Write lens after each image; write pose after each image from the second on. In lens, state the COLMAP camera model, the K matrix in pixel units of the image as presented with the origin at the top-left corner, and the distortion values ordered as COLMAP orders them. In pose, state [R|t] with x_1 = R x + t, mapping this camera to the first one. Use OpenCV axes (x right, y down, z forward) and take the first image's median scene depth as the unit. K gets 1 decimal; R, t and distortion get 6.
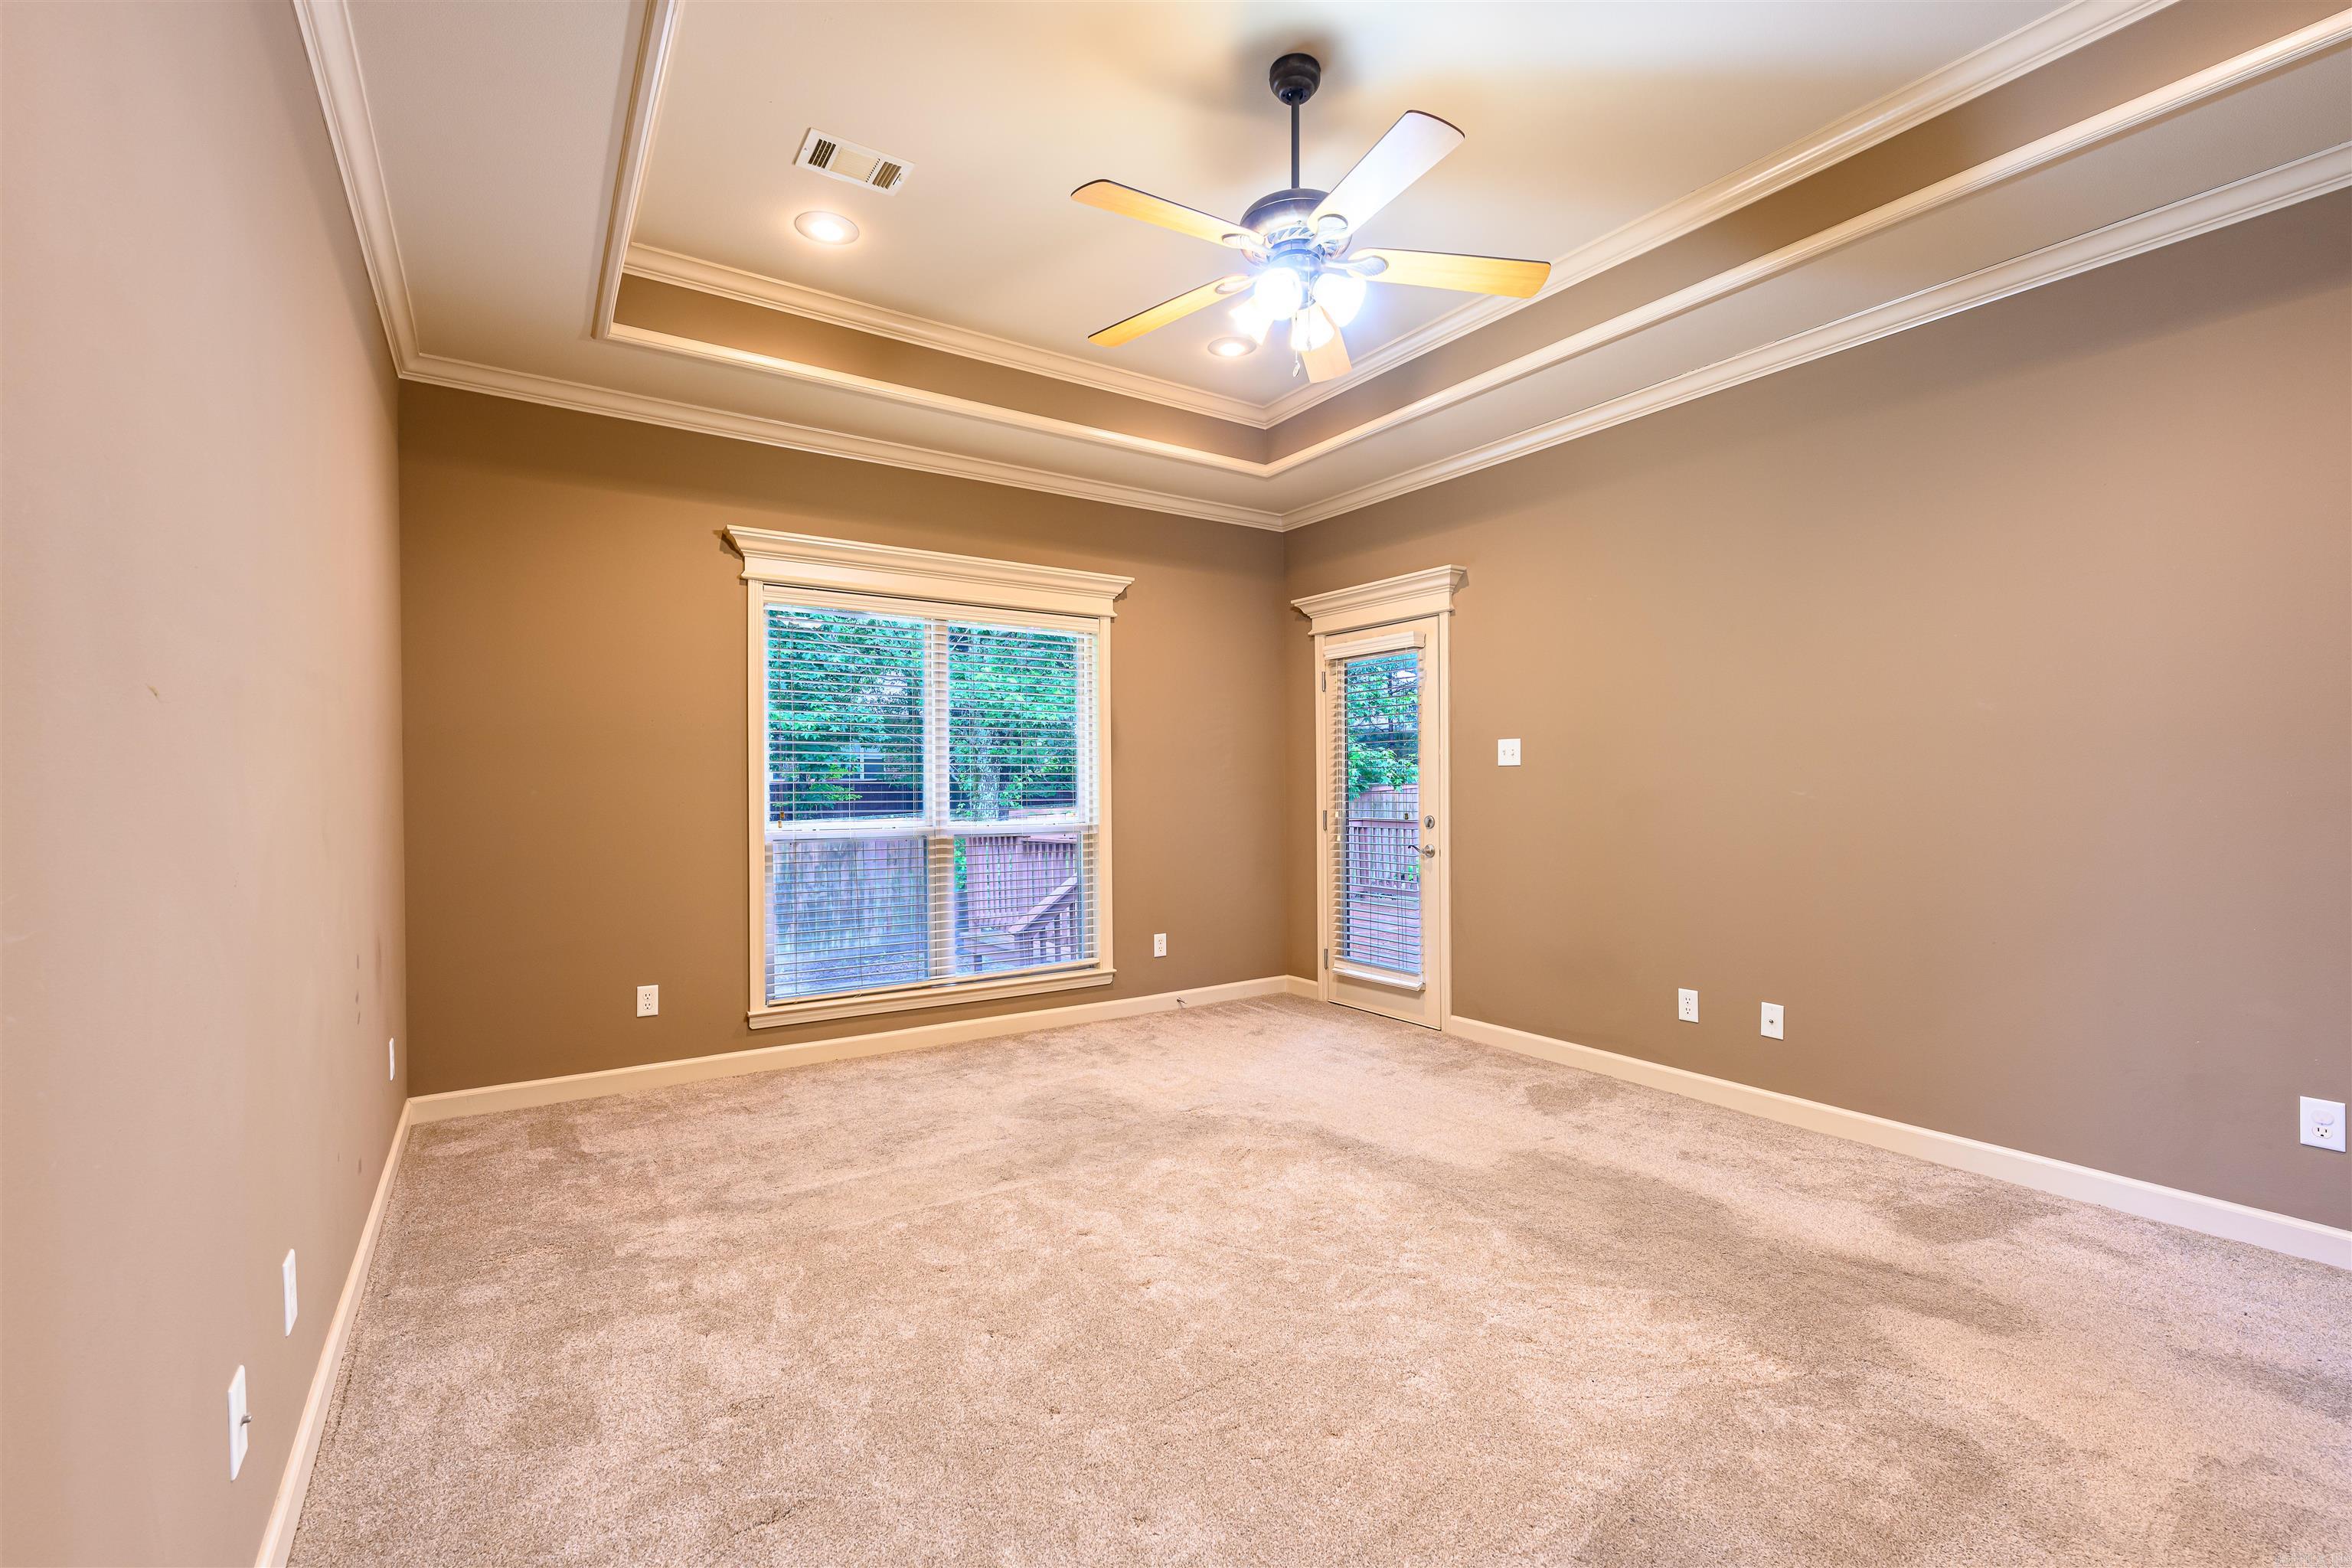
lens RADIAL K [[985.0, 0, 1163.2], [0, 985.0, 786.0], [0, 0, 1]] dist [-0.000770, 0.000032]
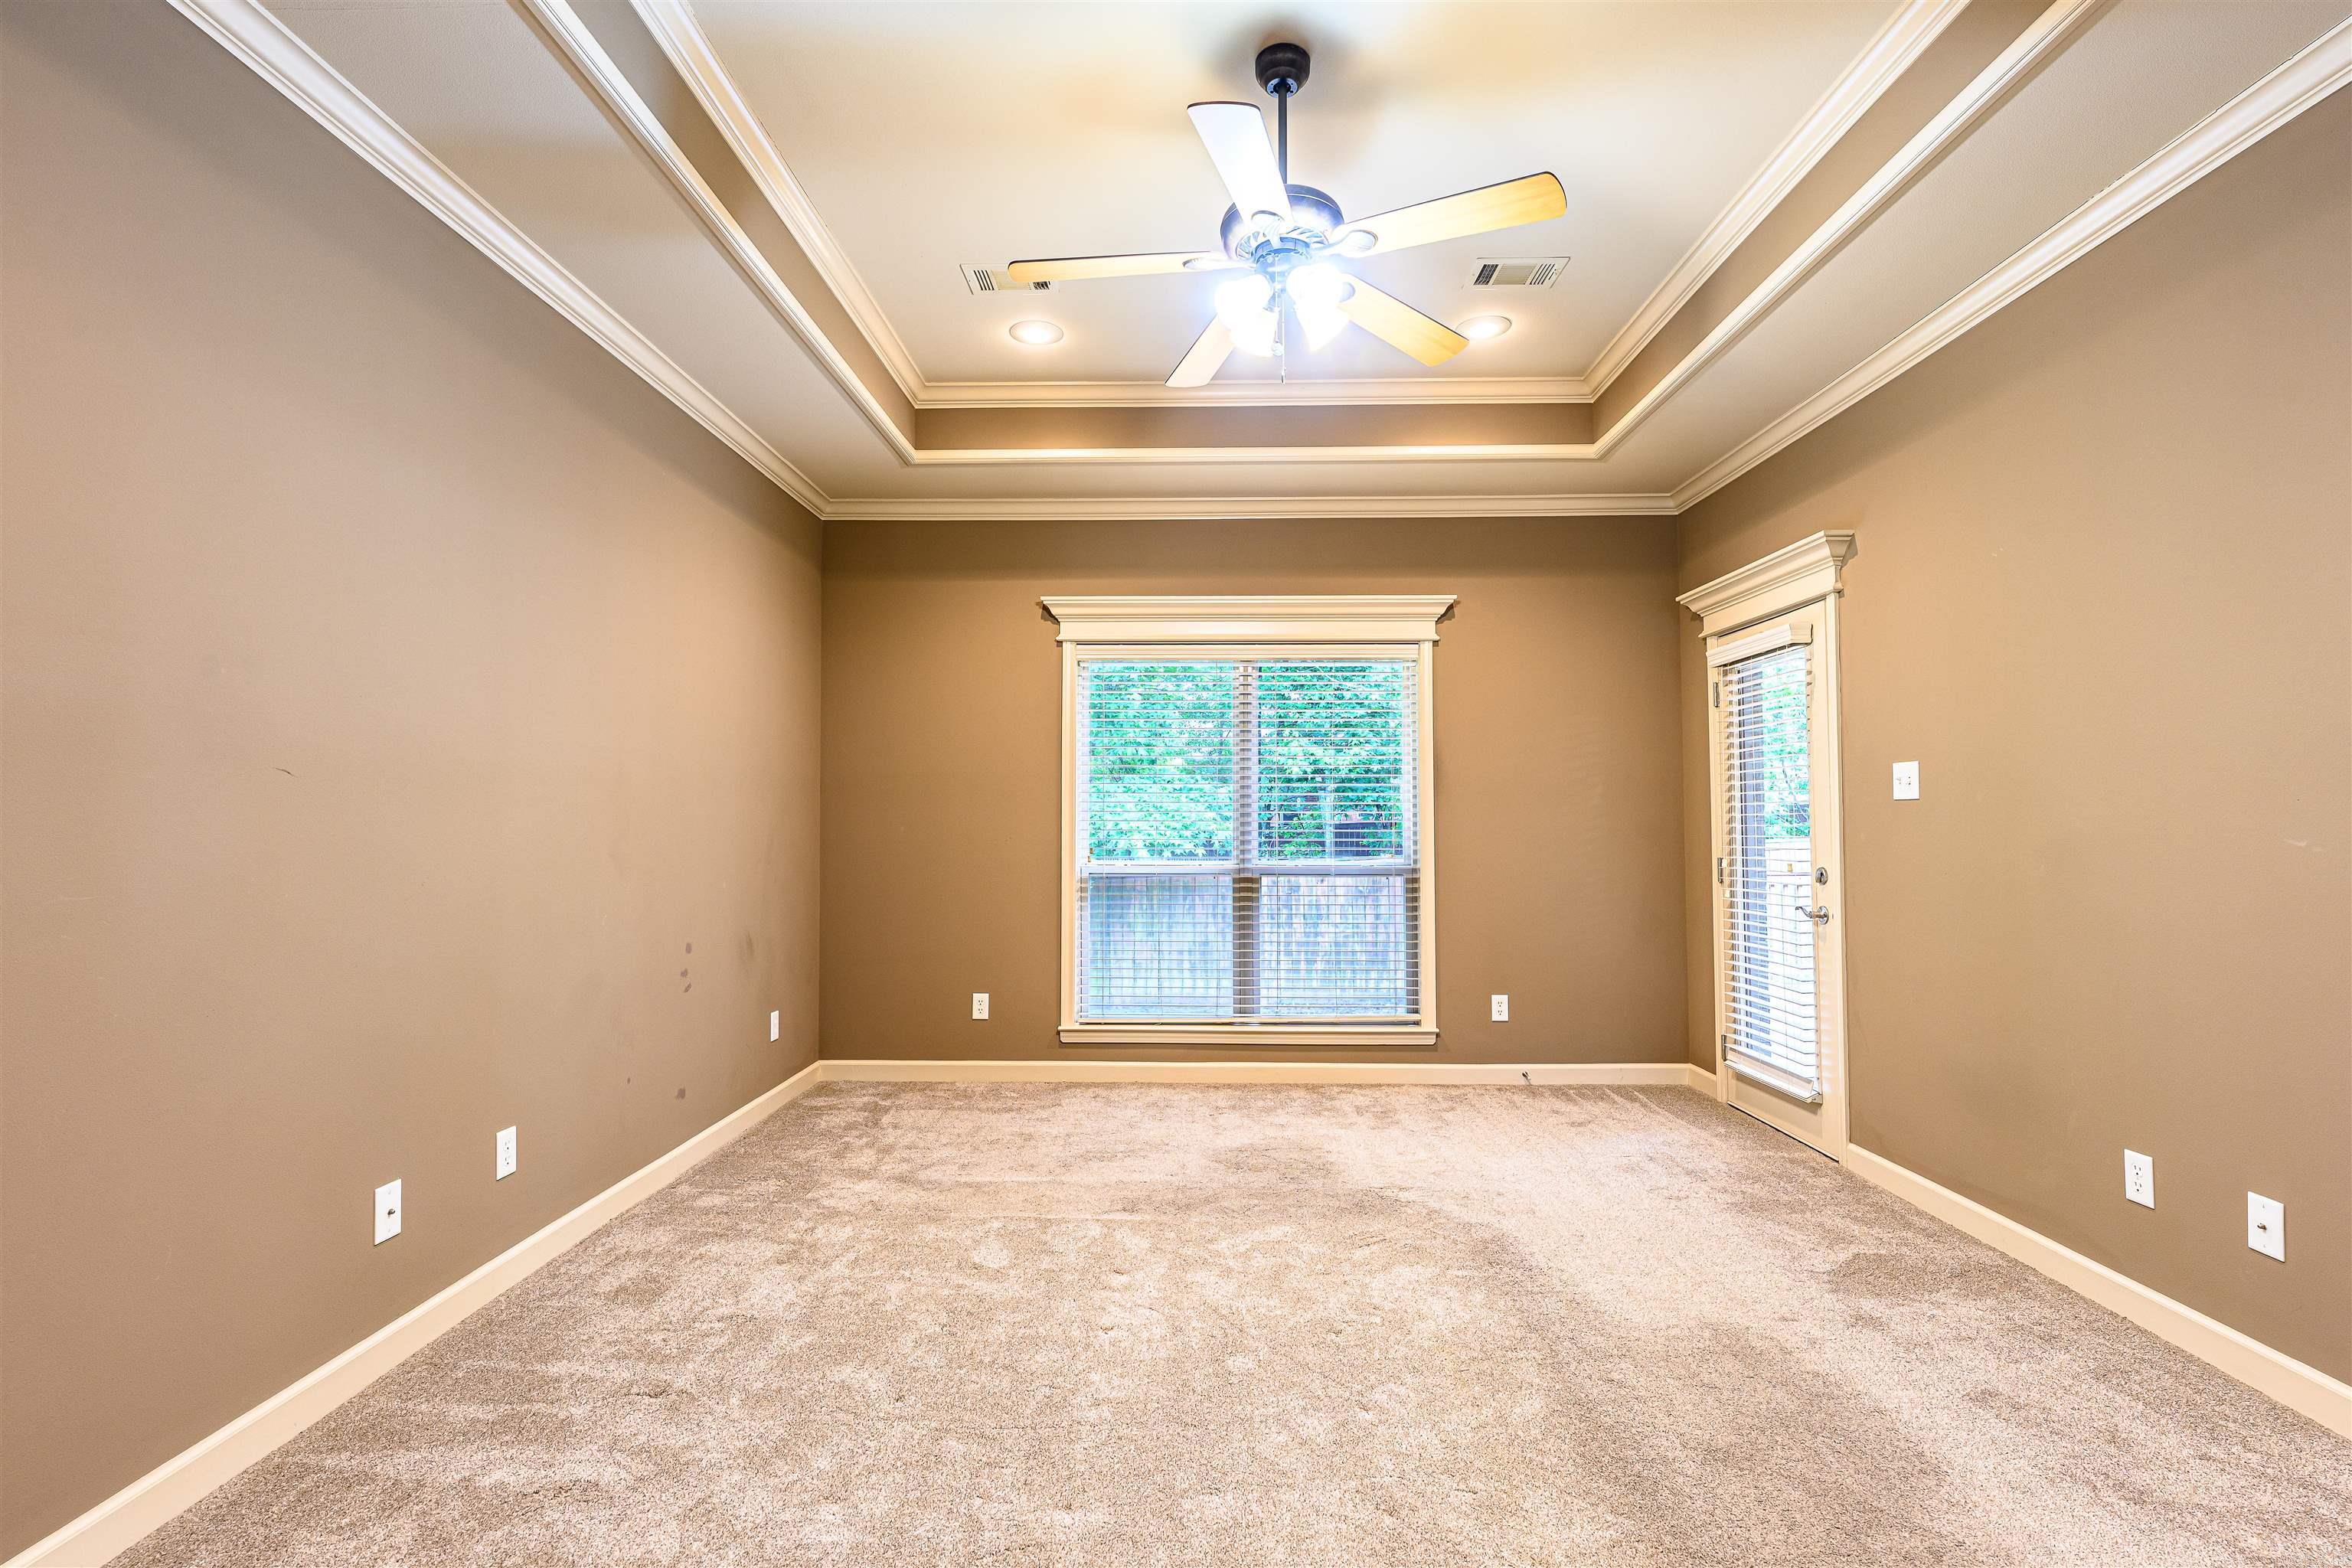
lens RADIAL K [[1042.1, 0, 1176.0], [0, 1042.1, 785.0], [0, 0, 1]] dist [-0.000169, -0.000252]
pose [[0.829183, -0.017367, -0.558708, 0.358354], [-0.003646, 0.999328, -0.036474, -0.001707], [0.558966, 0.032280, 0.828562, 0.086436]]
